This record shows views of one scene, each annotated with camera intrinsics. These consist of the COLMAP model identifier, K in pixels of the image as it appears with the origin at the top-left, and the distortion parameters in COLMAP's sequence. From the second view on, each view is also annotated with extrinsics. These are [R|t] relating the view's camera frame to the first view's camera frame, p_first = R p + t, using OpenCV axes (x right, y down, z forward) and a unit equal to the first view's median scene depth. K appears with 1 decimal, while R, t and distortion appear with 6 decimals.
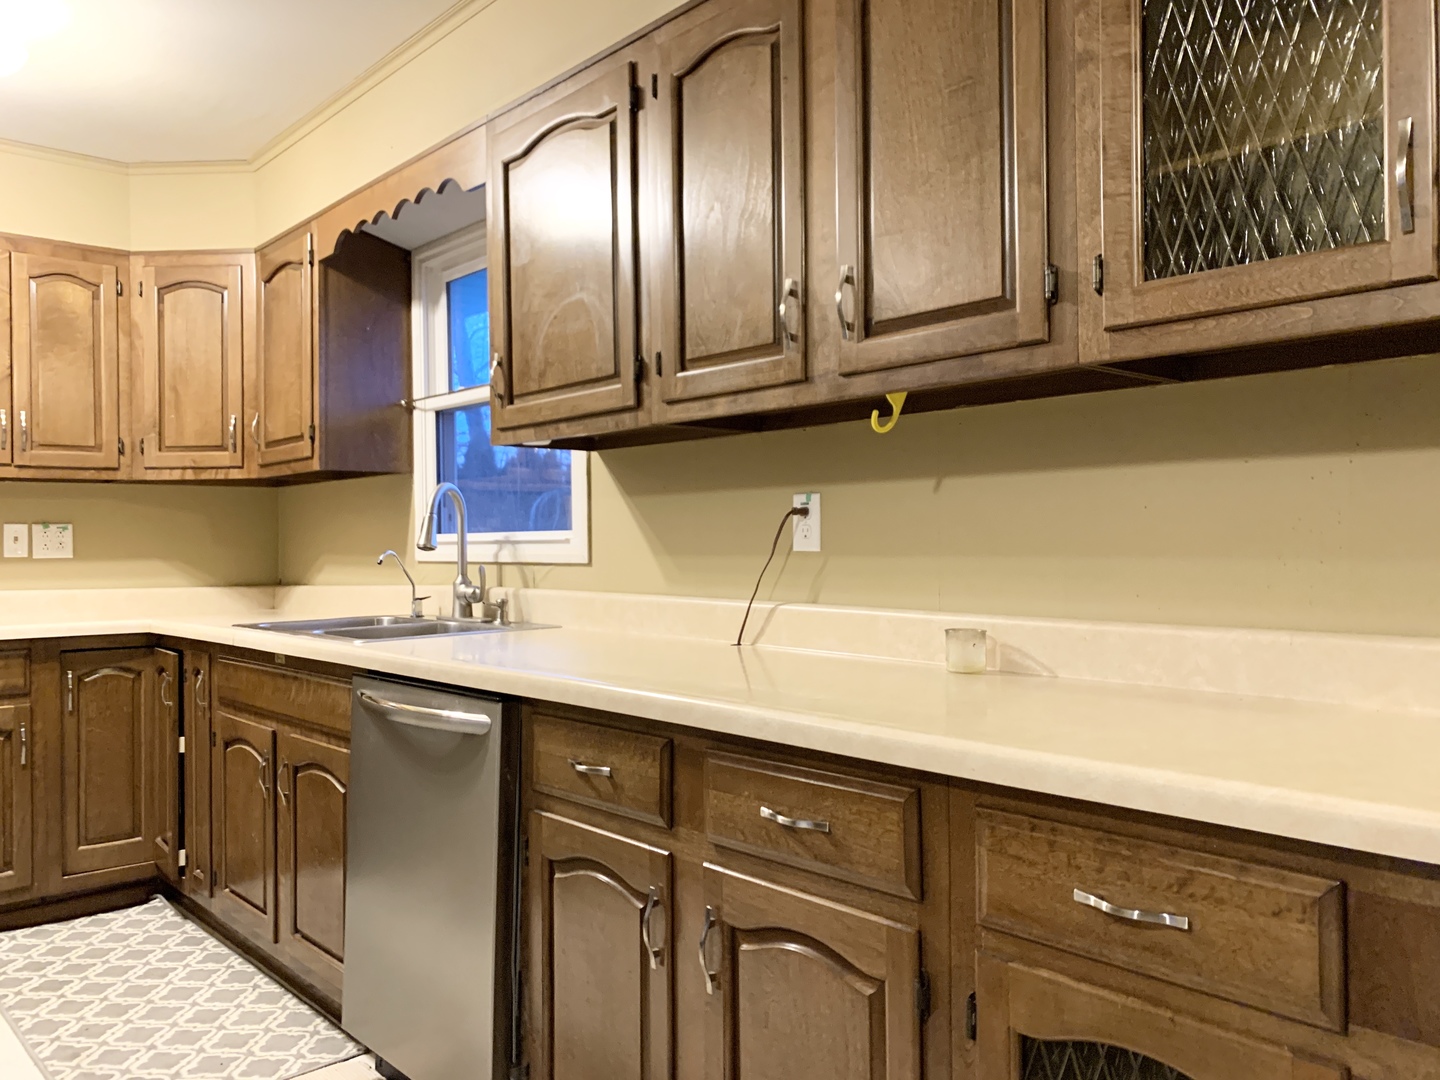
lens RADIAL K [[1093.6, 0, 721.4], [0, 1093.6, 530.2], [0, 0, 1]] dist [0.028536, -0.032111]
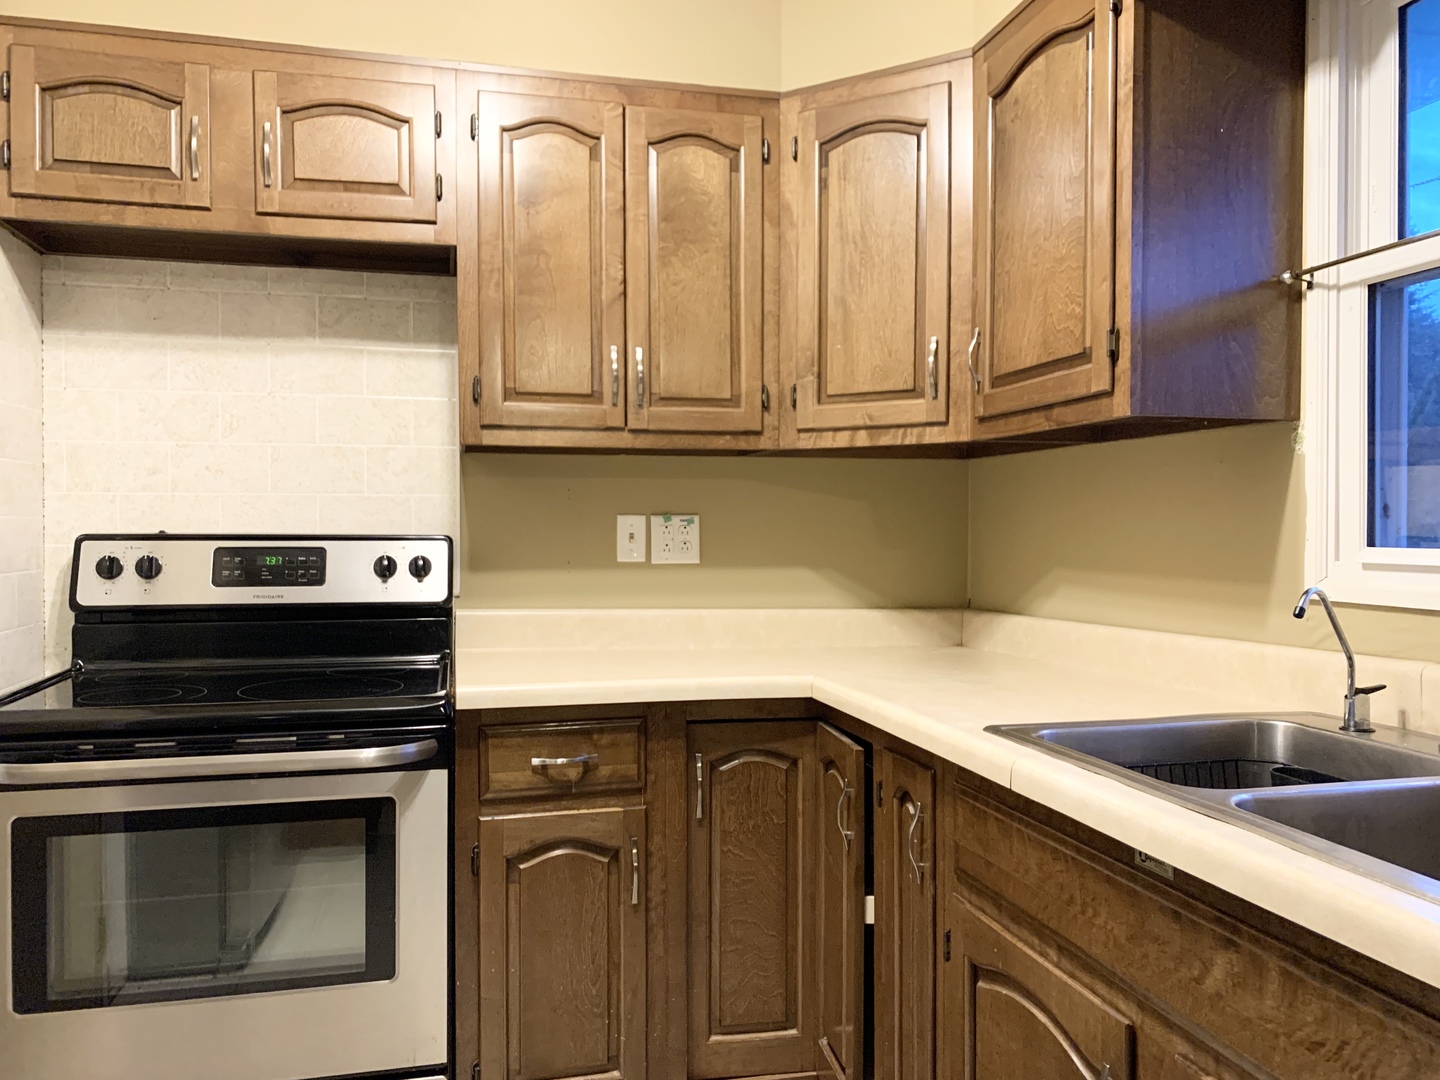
lens RADIAL K [[1093.6, 0, 722.7], [0, 1093.6, 539.0], [0, 0, 1]] dist [0.028536, -0.032111]
pose [[0.878885, 0.018825, -0.476661, -0.267190], [-0.006649, 0.999607, 0.027219, -0.010310], [0.476987, -0.020753, 0.878665, 0.431565]]
